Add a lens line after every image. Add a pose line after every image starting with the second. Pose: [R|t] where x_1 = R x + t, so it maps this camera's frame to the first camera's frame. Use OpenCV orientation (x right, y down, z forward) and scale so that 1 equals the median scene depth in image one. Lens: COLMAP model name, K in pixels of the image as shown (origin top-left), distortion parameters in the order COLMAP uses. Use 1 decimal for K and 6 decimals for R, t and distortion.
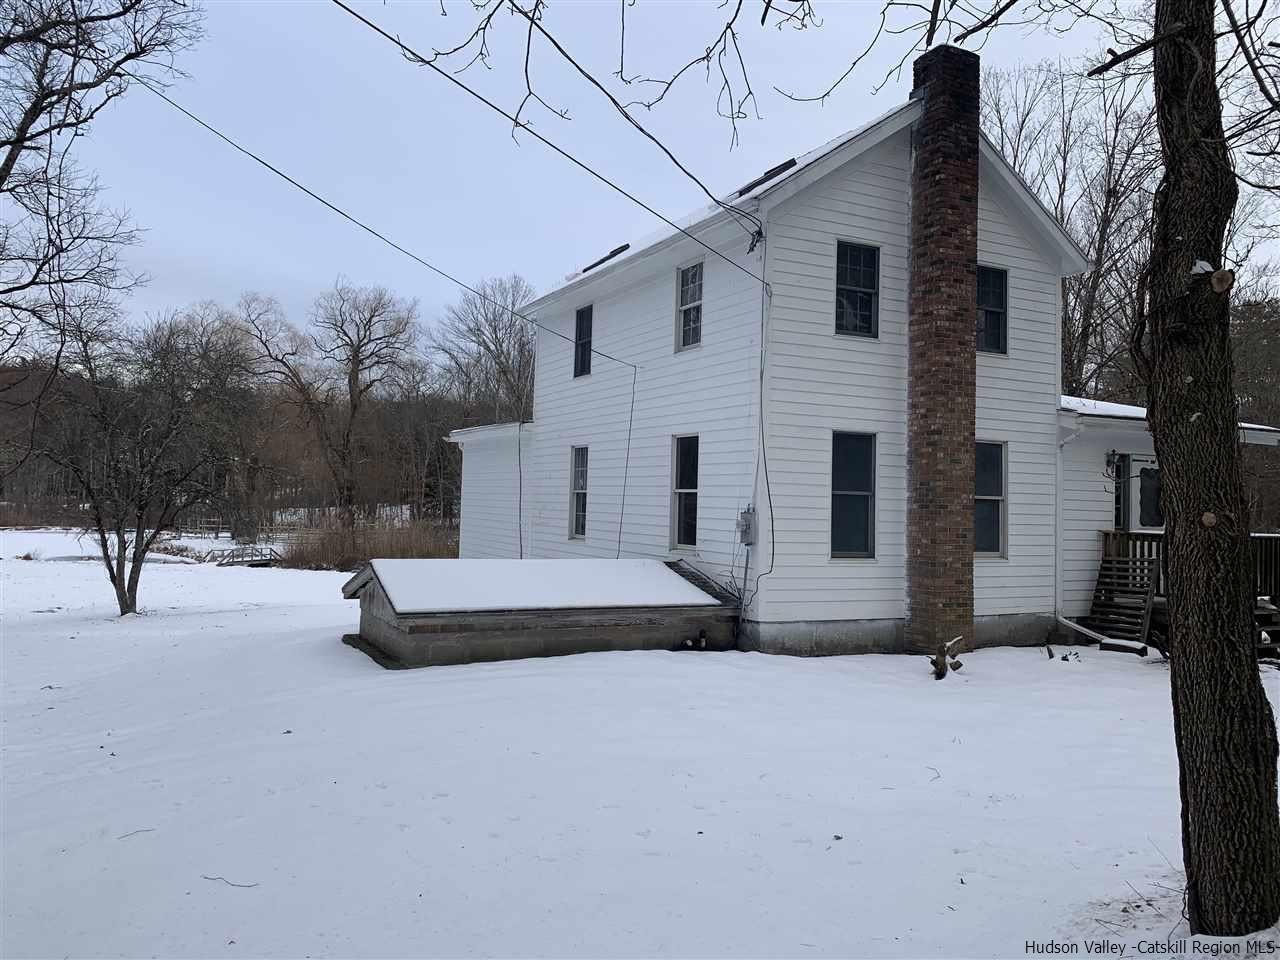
lens RADIAL K [[970.0, 0, 642.4], [0, 970.0, 480.4], [0, 0, 1]] dist [0.035880, -0.035416]
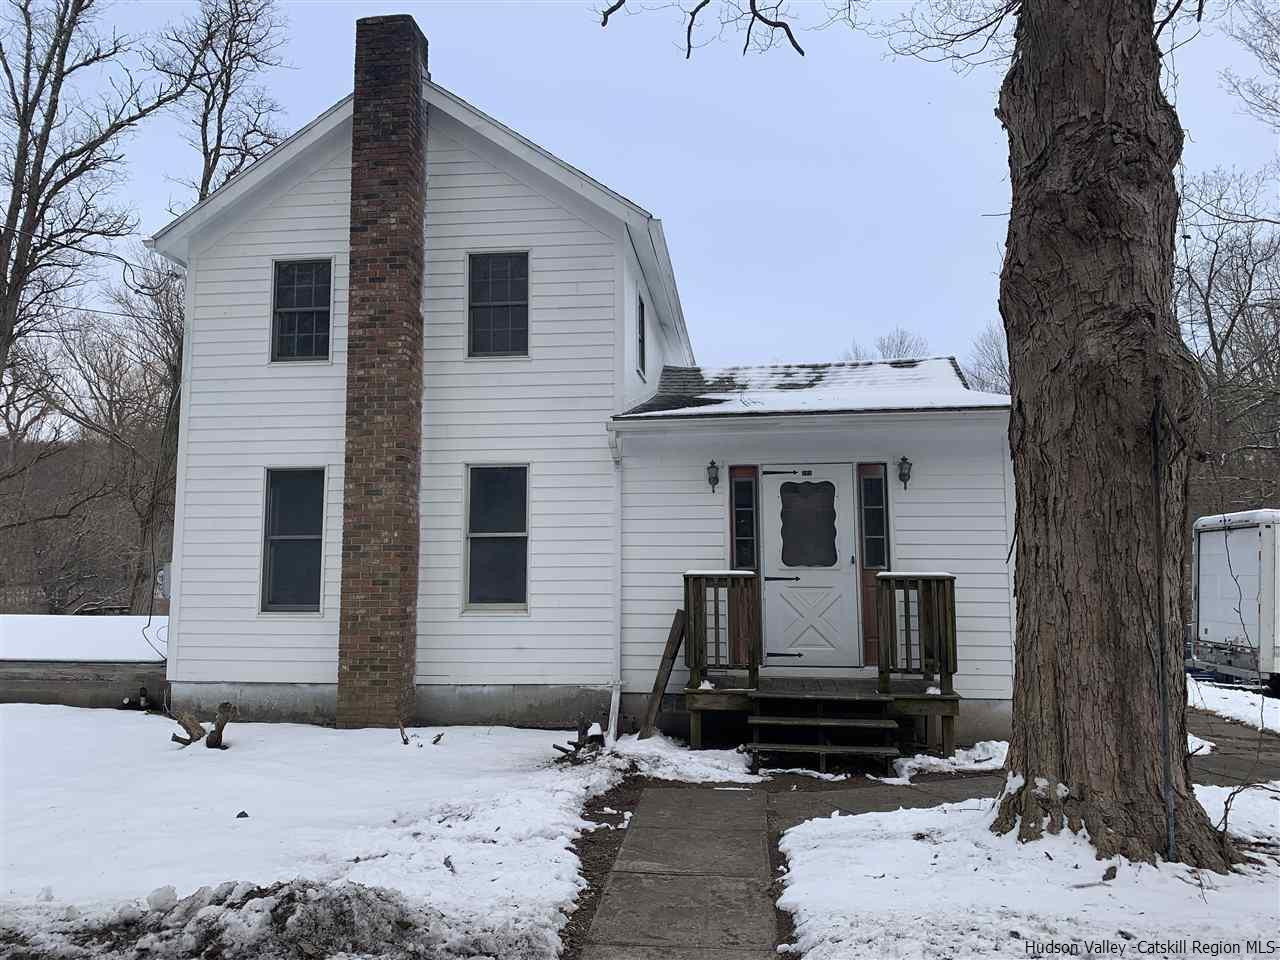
lens RADIAL K [[970.0, 0, 641.3], [0, 970.0, 479.6], [0, 0, 1]] dist [0.035880, -0.035416]
pose [[0.837952, -0.080648, -0.539752, 0.960379], [0.038004, 0.995243, -0.089707, 0.052173], [0.544419, 0.054657, 0.837031, 0.428928]]
